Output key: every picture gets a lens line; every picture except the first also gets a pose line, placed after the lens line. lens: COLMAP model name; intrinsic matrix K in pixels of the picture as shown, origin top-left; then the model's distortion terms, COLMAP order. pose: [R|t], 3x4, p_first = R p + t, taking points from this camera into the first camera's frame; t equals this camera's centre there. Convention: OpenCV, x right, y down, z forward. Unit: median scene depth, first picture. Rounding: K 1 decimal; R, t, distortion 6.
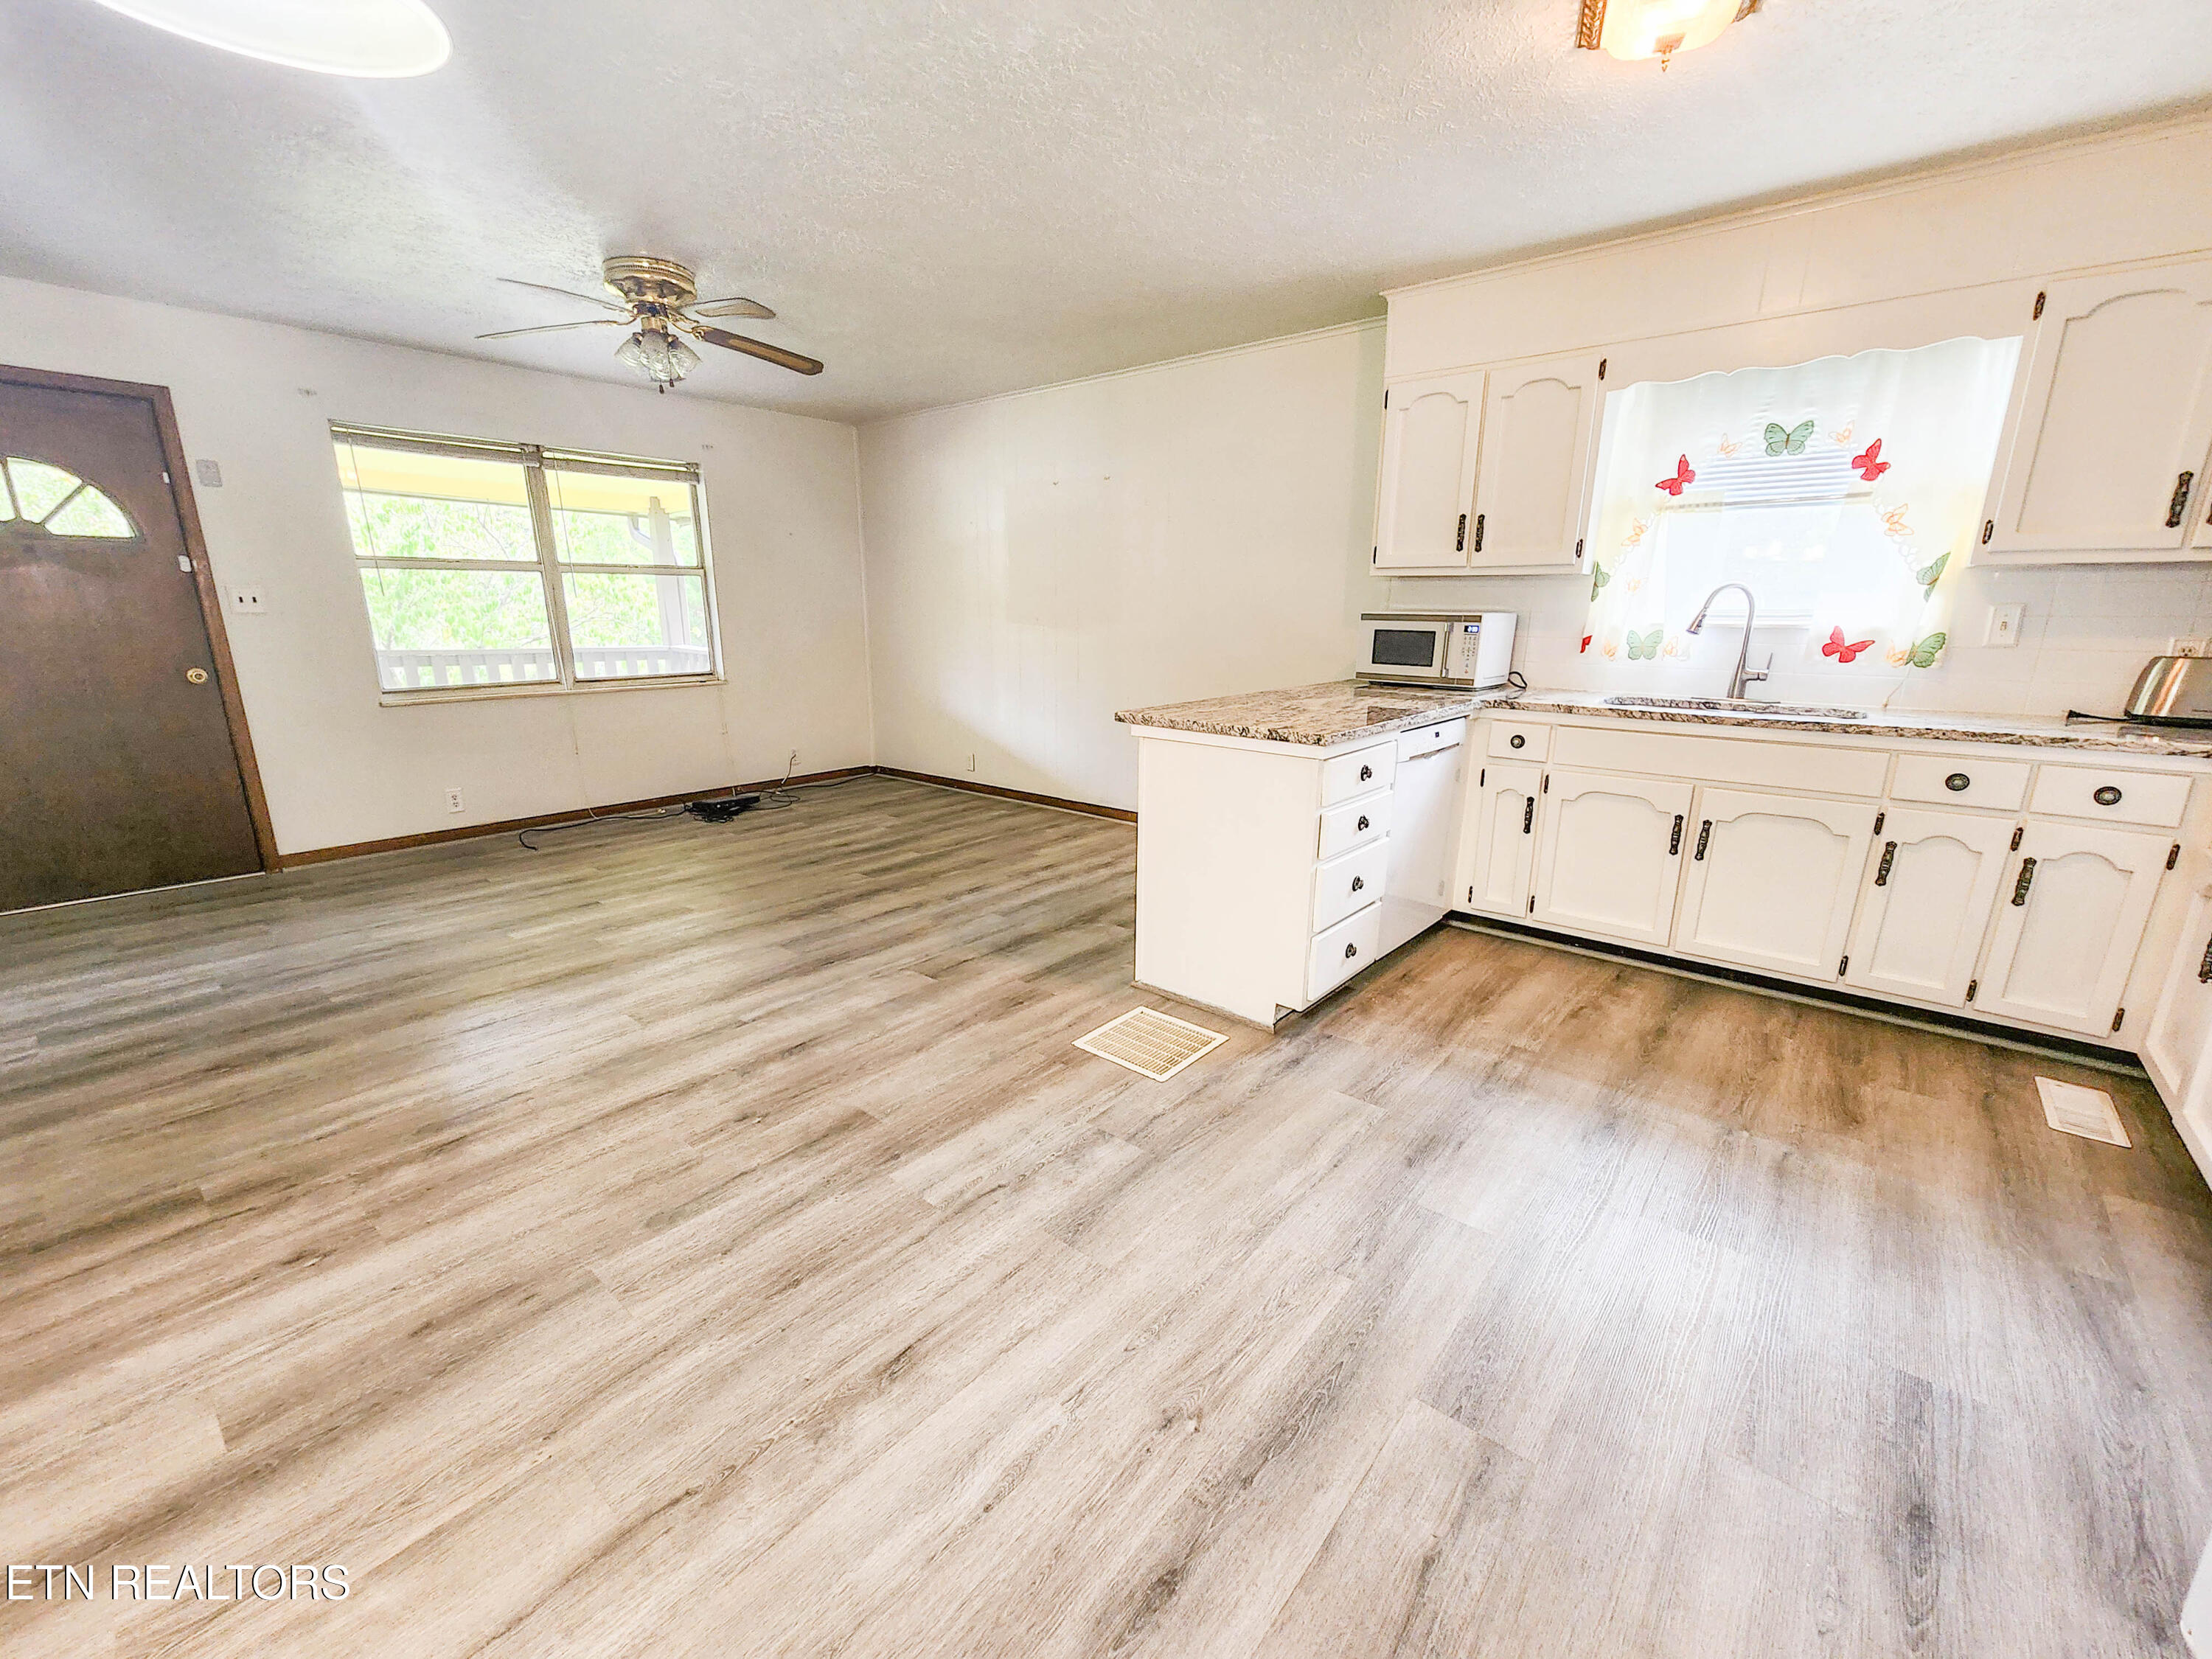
lens RADIAL K [[917.8, 0, 1100.5], [0, 917.8, 850.7], [0, 0, 1]] dist [0.004125, 0.000225]
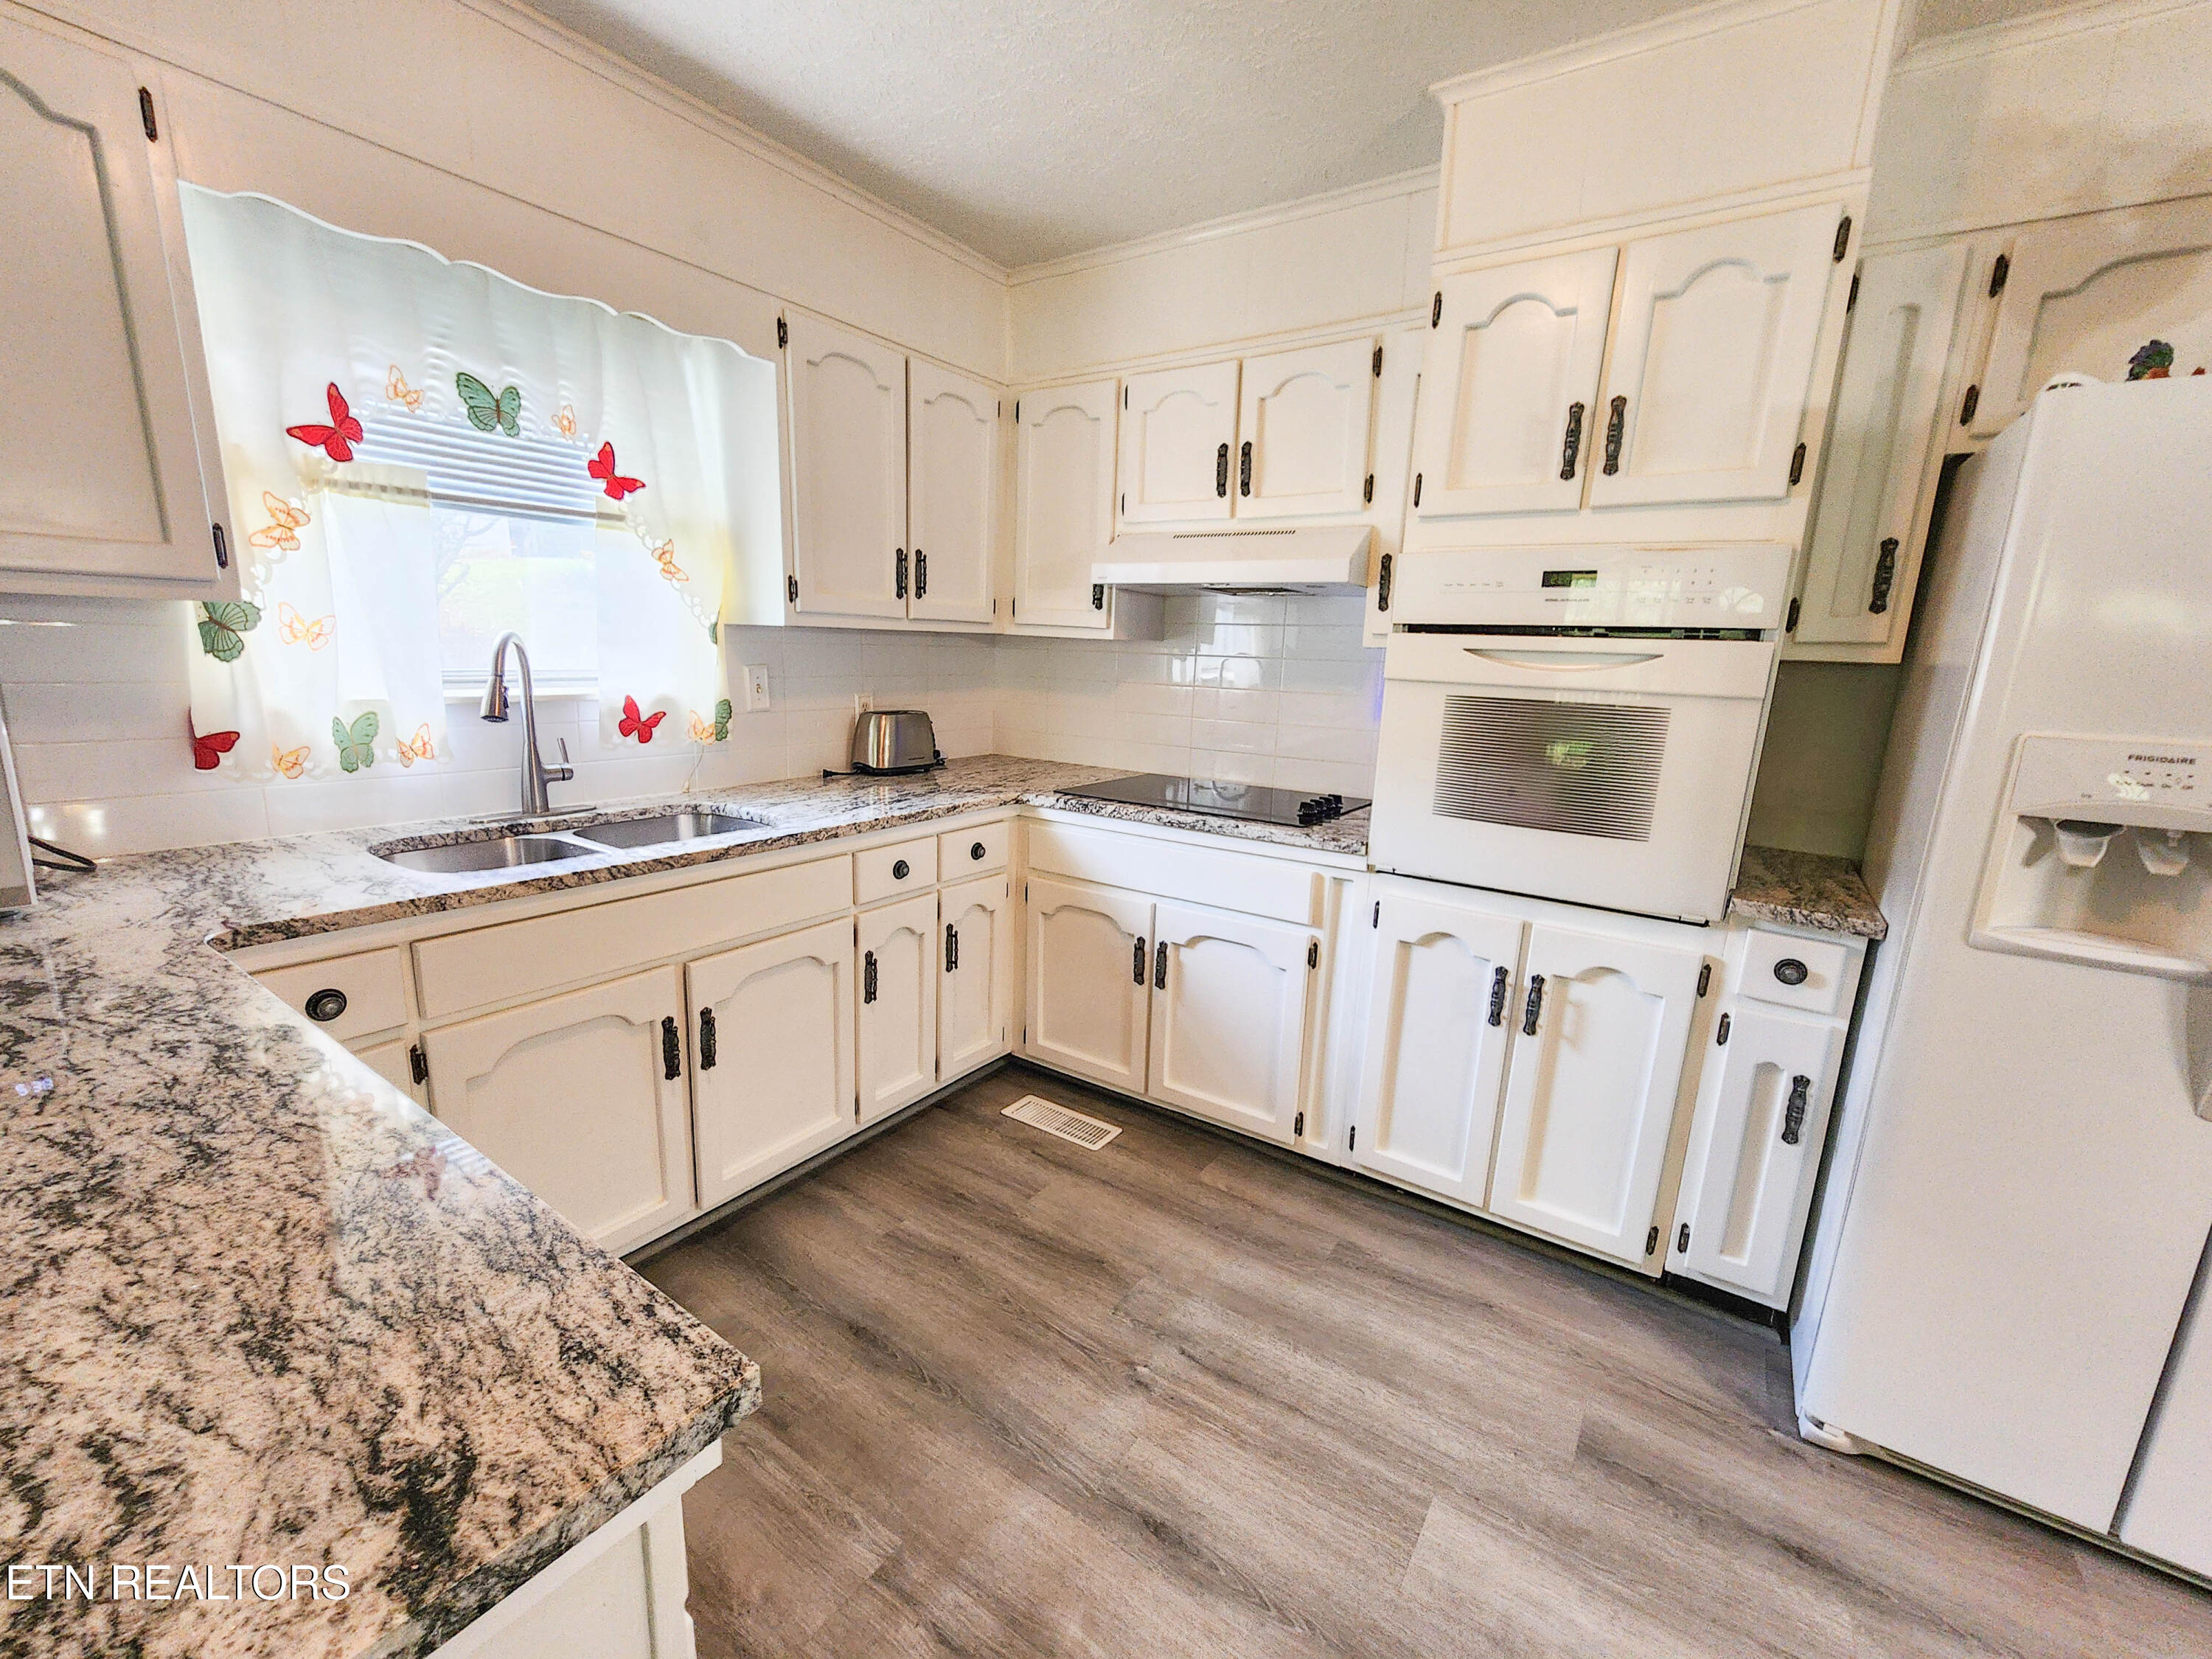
lens RADIAL K [[914.1, 0, 1093.8], [0, 914.1, 848.7], [0, 0, 1]] dist [-0.006440, 0.004502]
pose [[-0.089039, -0.221306, 0.971131, 0.038921], [0.223151, 0.945787, 0.235990, -0.225414], [-0.970709, 0.237721, -0.034827, 0.721186]]
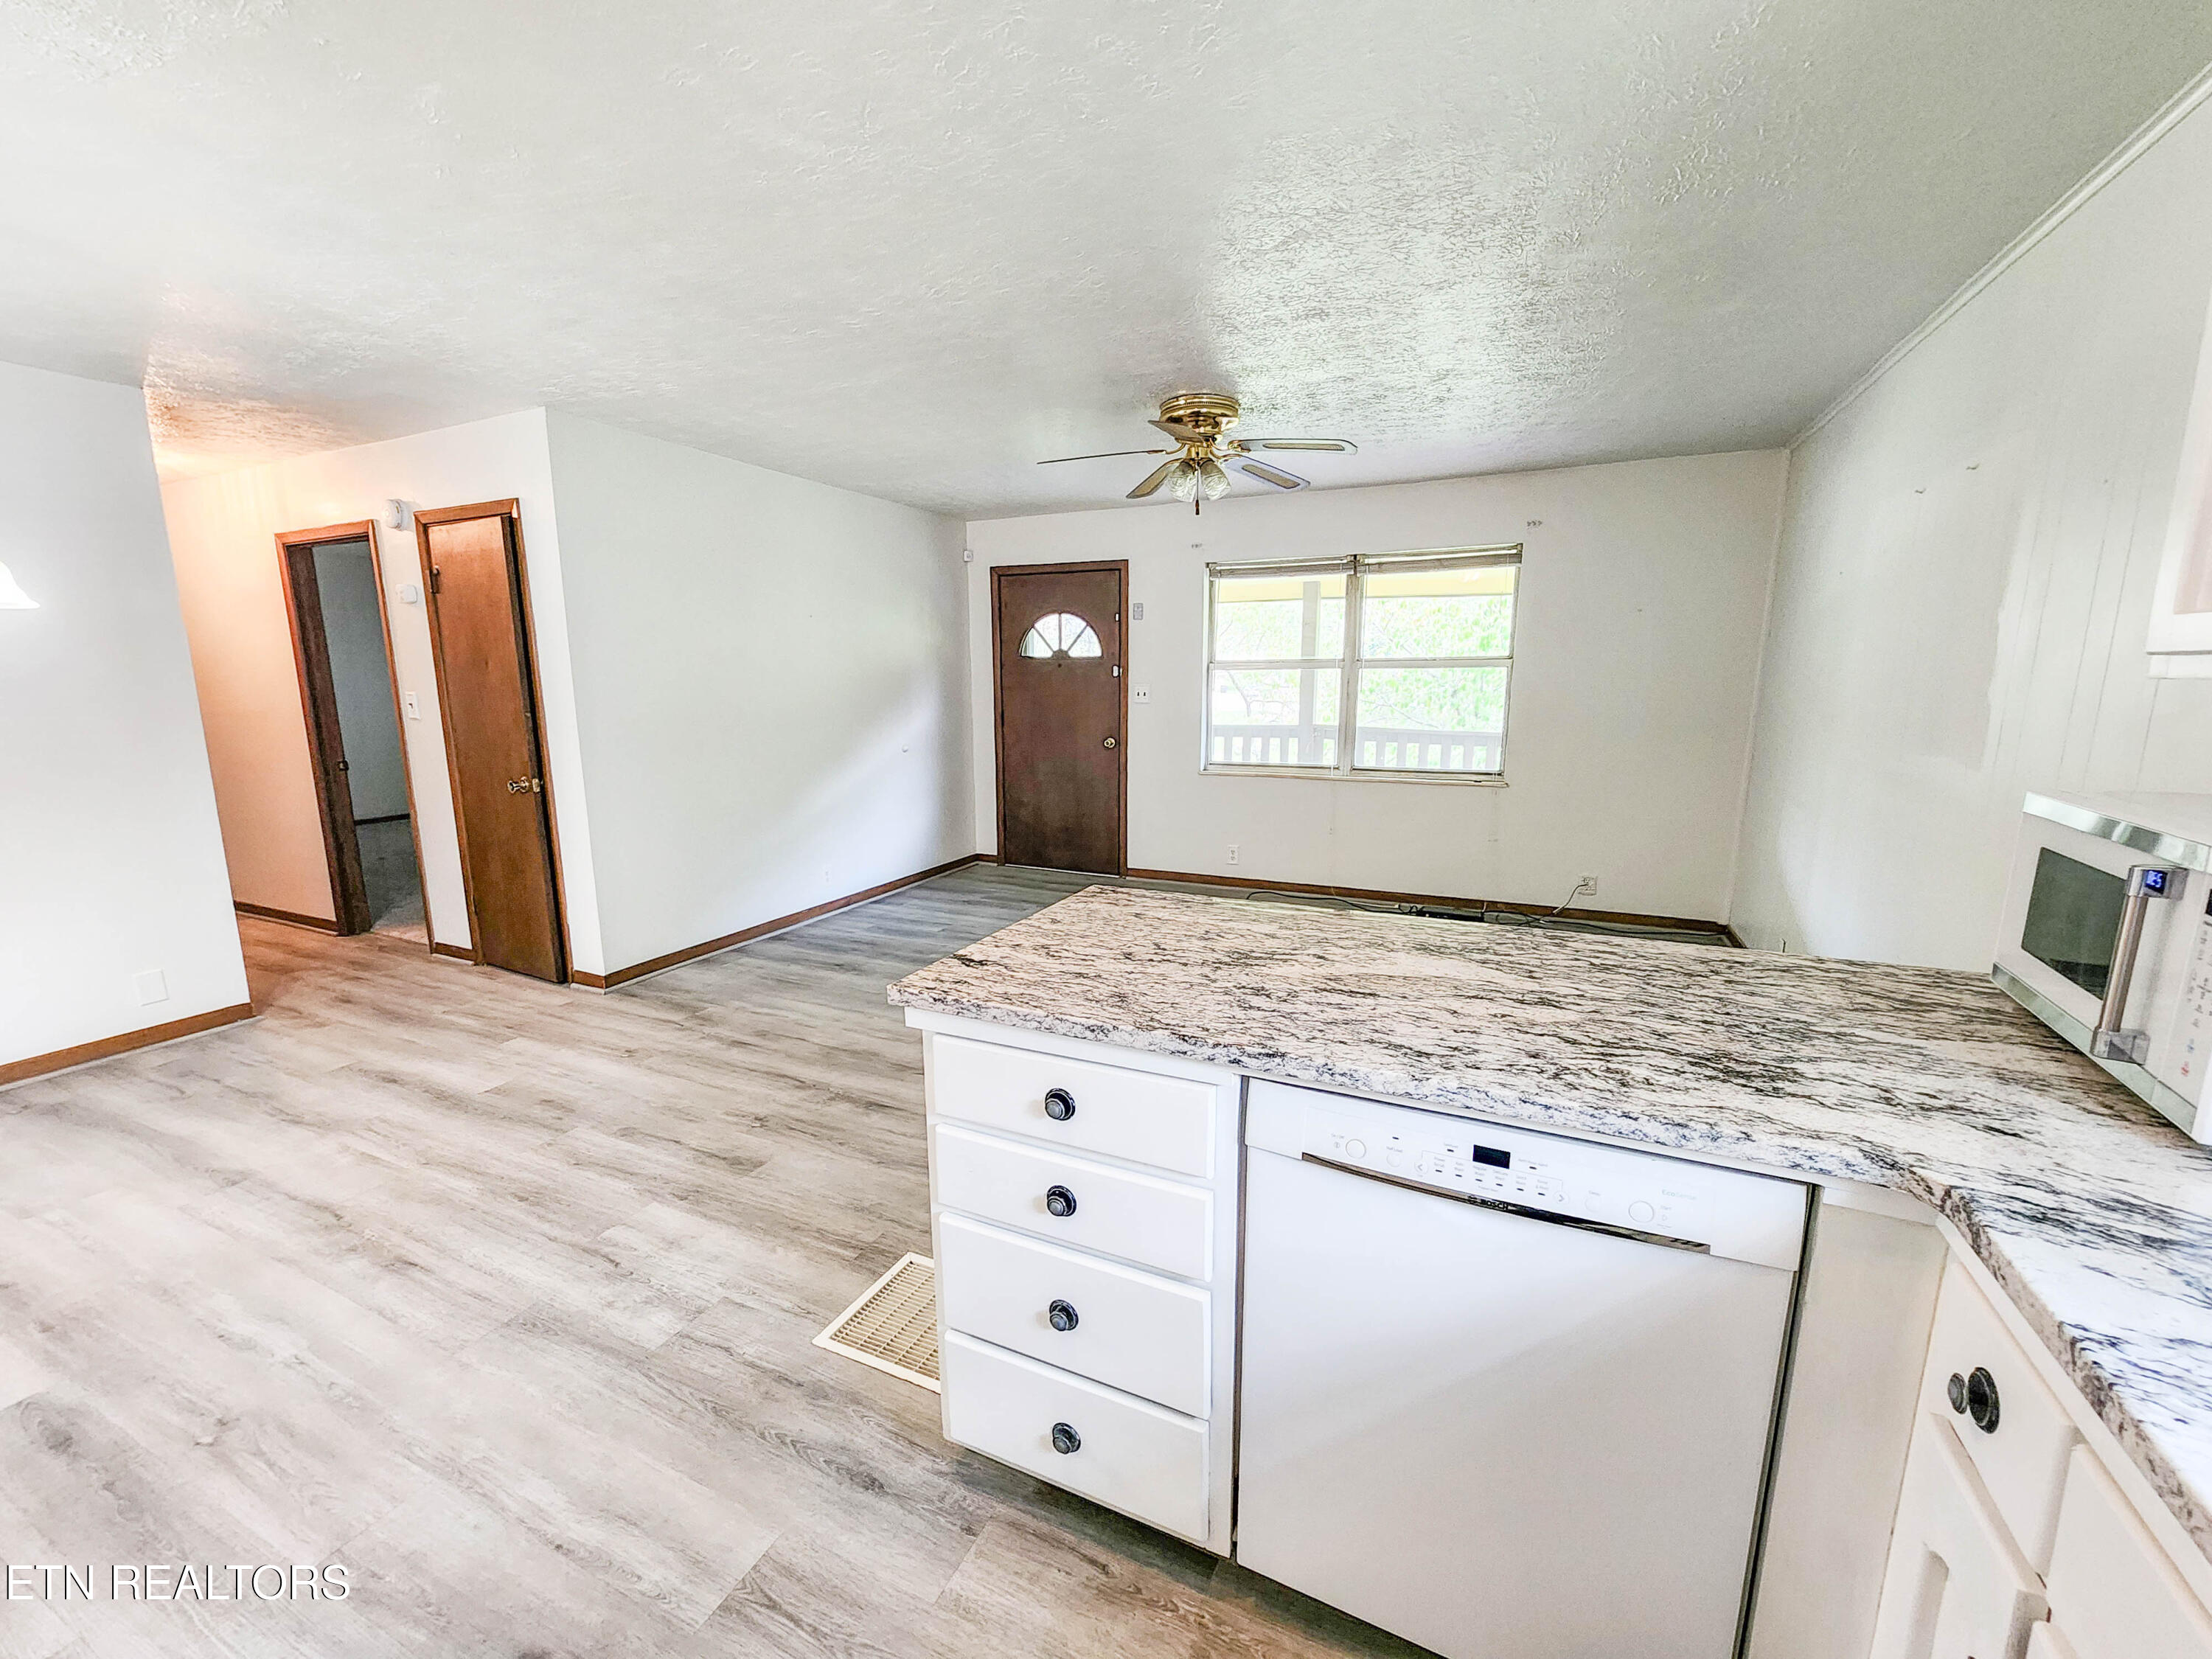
lens RADIAL K [[921.5, 0, 1091.3], [0, 921.5, 846.4], [0, 0, 1]] dist [0.003246, 0.000632]
pose [[0.244622, 0.174483, -0.953790, 0.657742], [-0.245312, 0.962810, 0.113217, -0.246990], [0.938074, 0.206281, 0.278328, 0.755477]]
